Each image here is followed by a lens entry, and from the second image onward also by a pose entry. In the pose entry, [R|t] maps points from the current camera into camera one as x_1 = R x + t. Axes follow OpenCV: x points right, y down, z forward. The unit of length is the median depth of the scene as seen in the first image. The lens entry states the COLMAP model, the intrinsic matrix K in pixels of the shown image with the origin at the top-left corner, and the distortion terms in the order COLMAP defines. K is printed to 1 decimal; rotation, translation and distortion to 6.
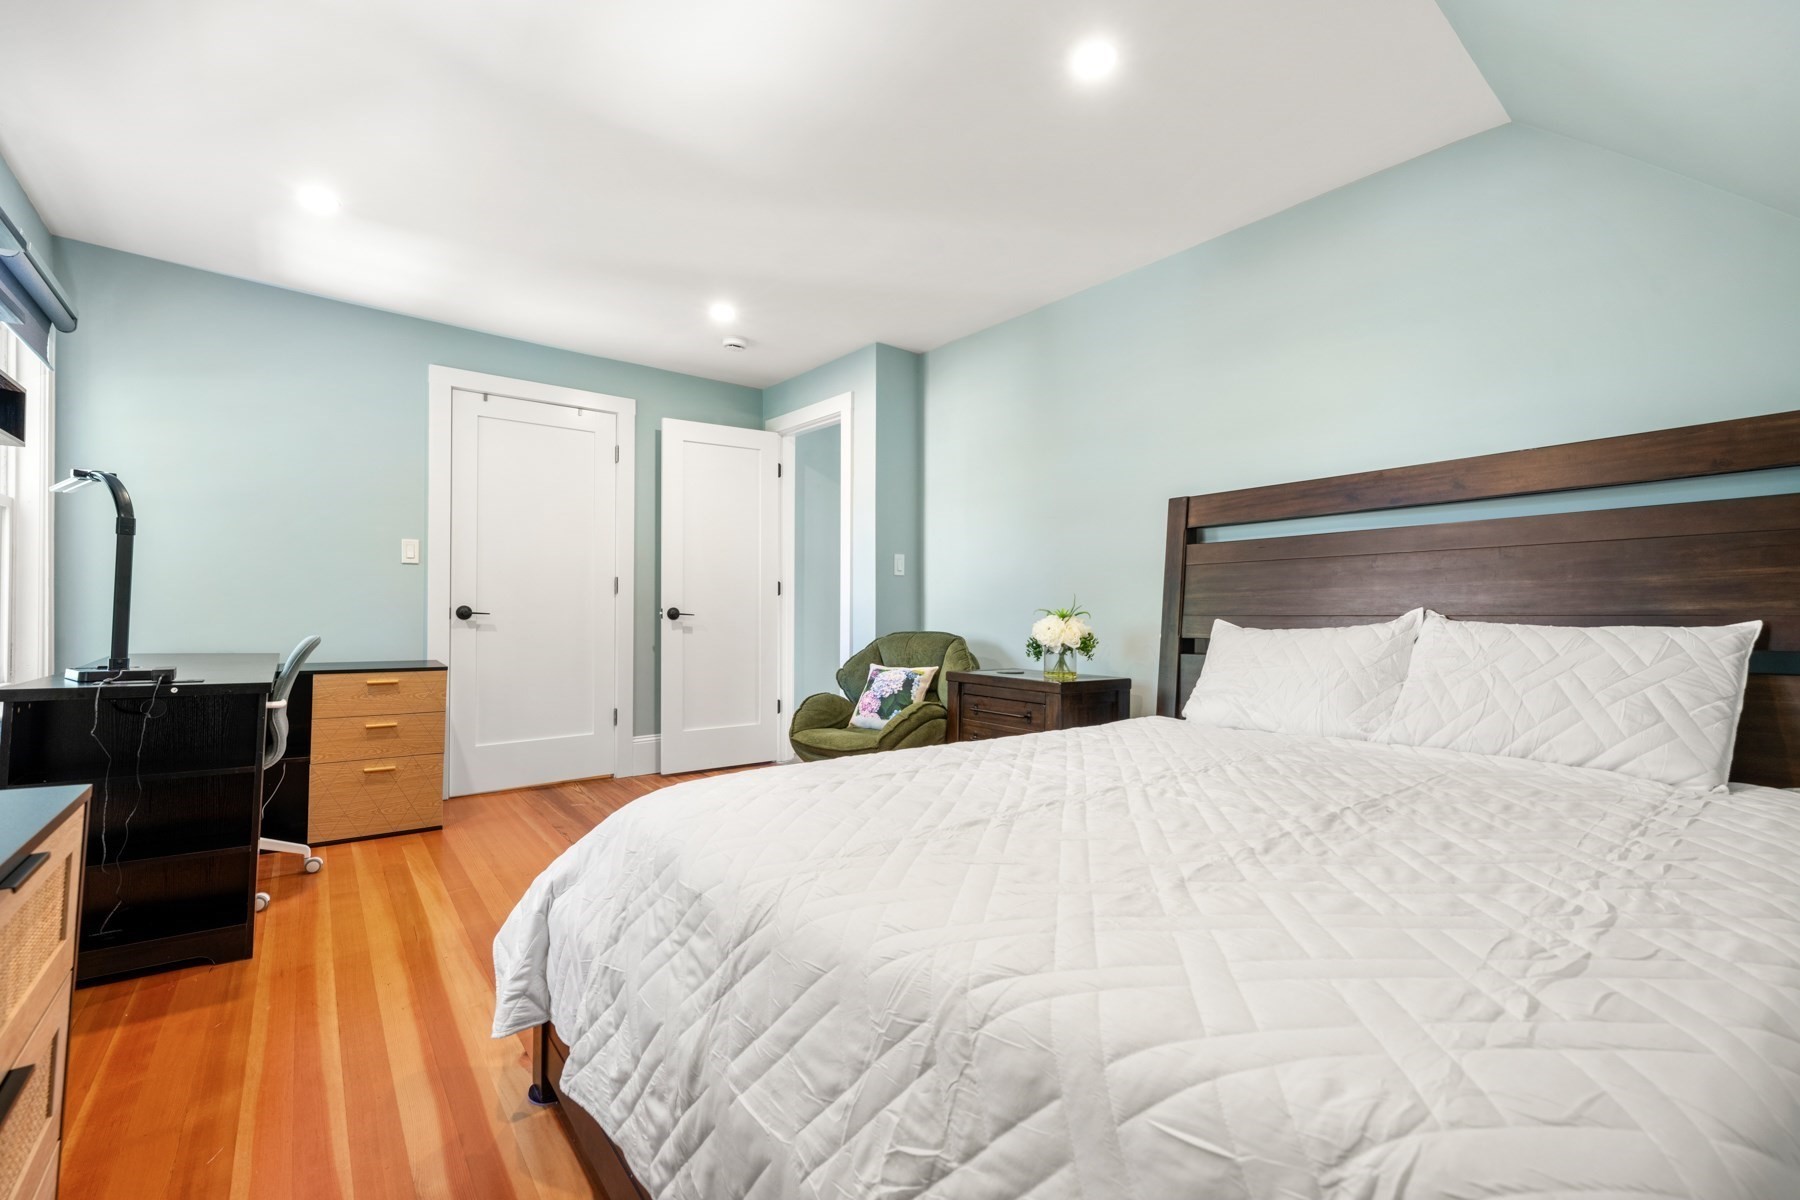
lens RADIAL K [[758.7, 0, 897.8], [0, 758.7, 596.5], [0, 0, 1]] dist [0.002998, 0.000616]
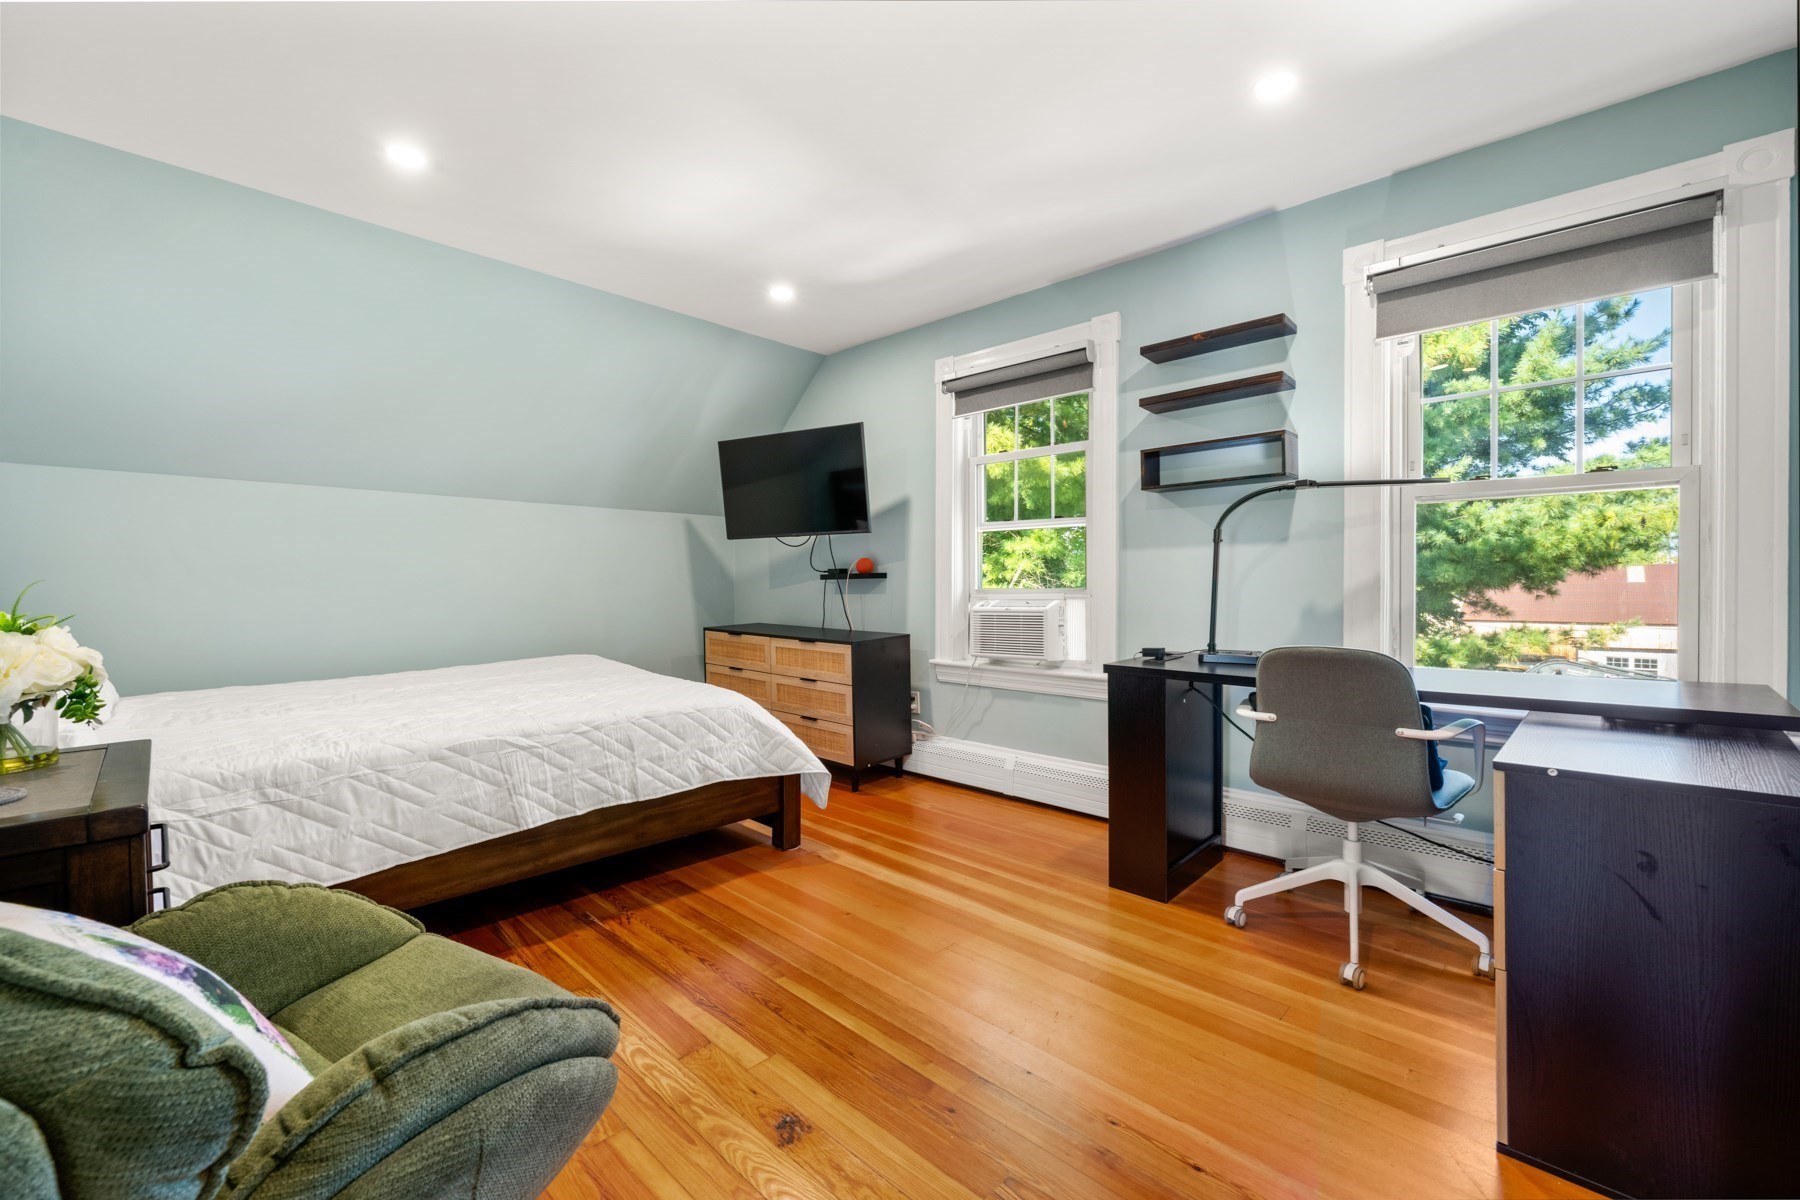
lens RADIAL K [[758.7, 0, 901.5], [0, 758.7, 590.8], [0, 0, 1]] dist [0.002998, 0.000616]
pose [[-0.990990, -0.003877, -0.133878, -0.353190], [-0.003358, 0.999986, -0.004106, 0.004458], [0.133892, -0.003619, -0.990989, 2.186123]]
